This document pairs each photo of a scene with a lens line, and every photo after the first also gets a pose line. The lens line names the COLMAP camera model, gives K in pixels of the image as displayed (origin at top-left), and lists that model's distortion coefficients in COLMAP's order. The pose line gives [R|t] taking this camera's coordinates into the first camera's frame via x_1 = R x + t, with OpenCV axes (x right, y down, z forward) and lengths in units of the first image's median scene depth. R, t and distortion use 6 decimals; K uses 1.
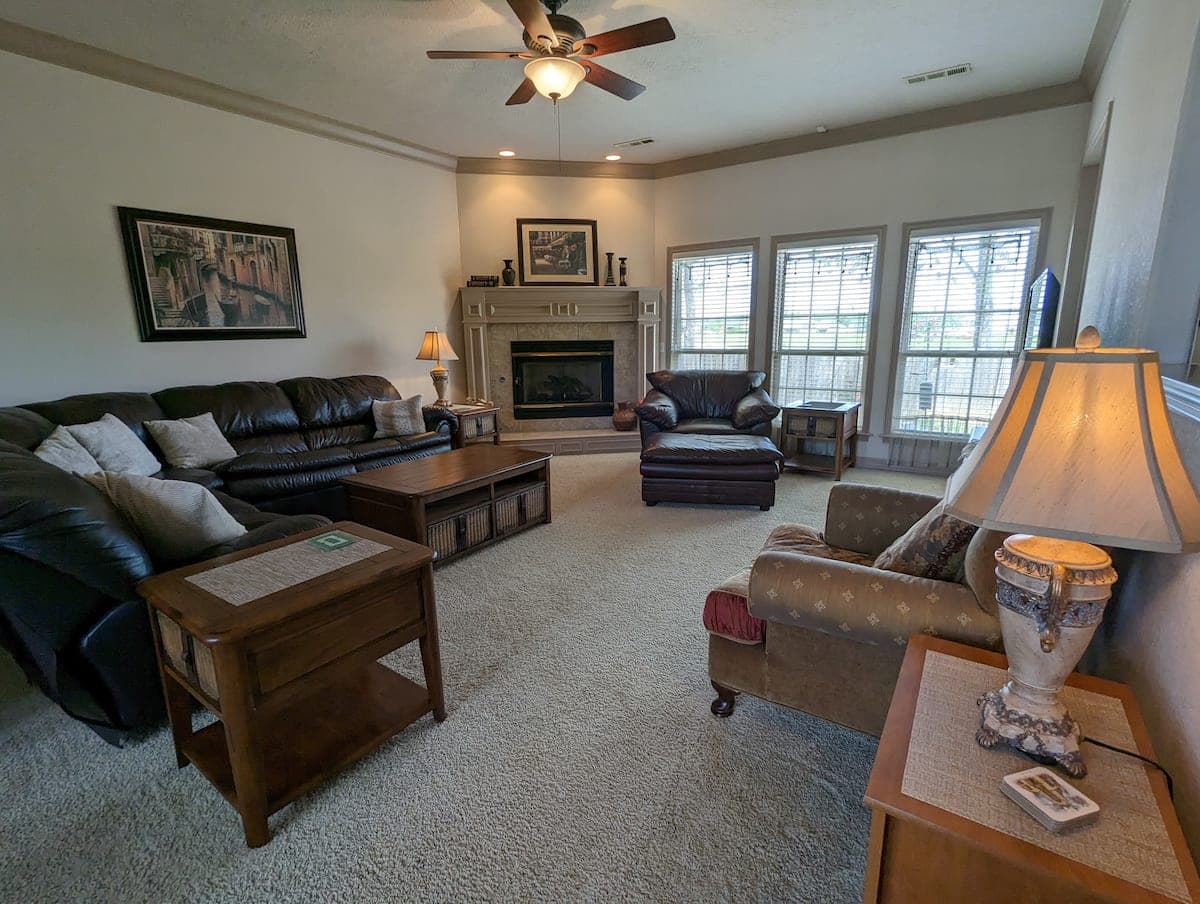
lens RADIAL K [[565.6, 0, 596.6], [0, 565.6, 455.6], [0, 0, 1]] dist [0.000433, -0.000223]
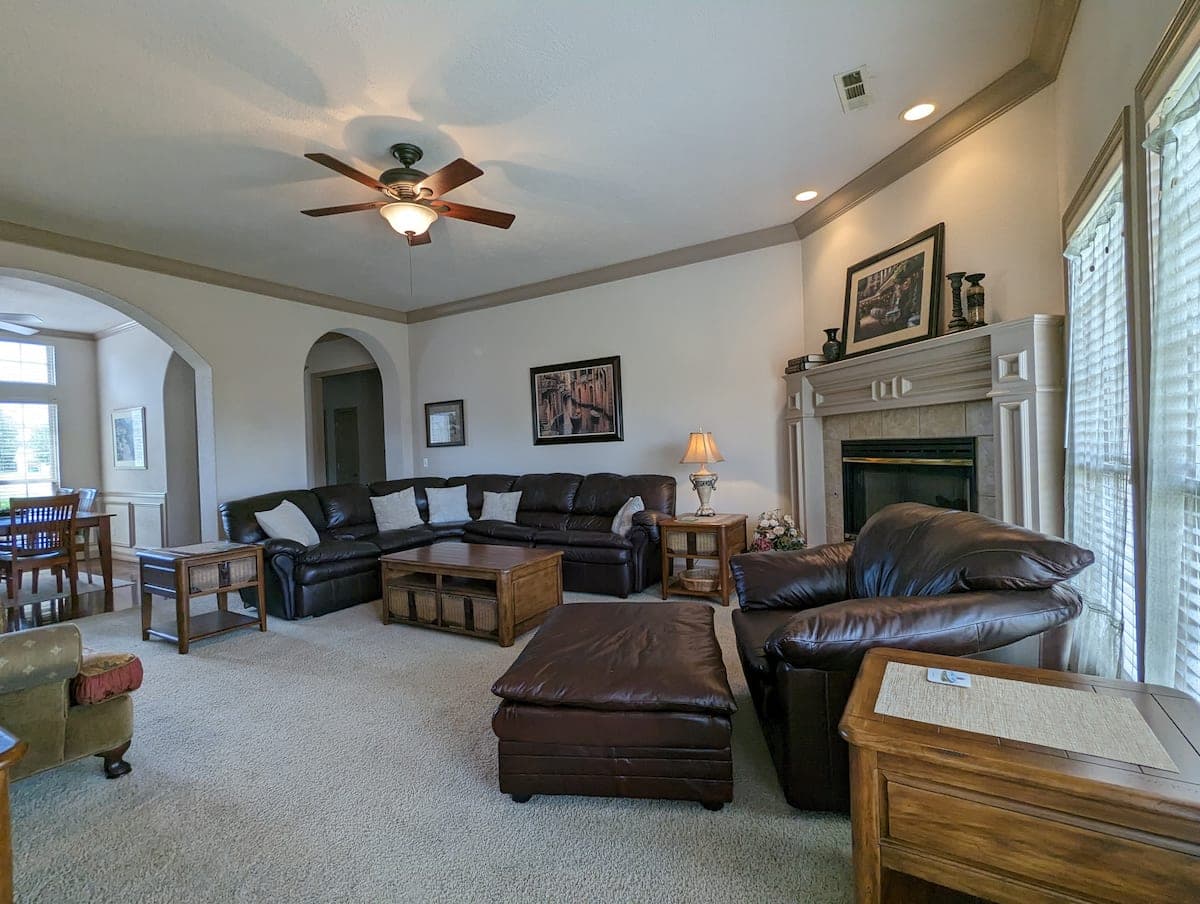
lens RADIAL K [[565.6, 0, 598.4], [0, 565.6, 454.0], [0, 0, 1]] dist [0.000433, -0.000223]
pose [[0.065878, 0.021912, -0.997587, 0.695945], [-0.177984, 0.983984, 0.009860, -0.185769], [0.981826, 0.176905, 0.068723, 0.883367]]
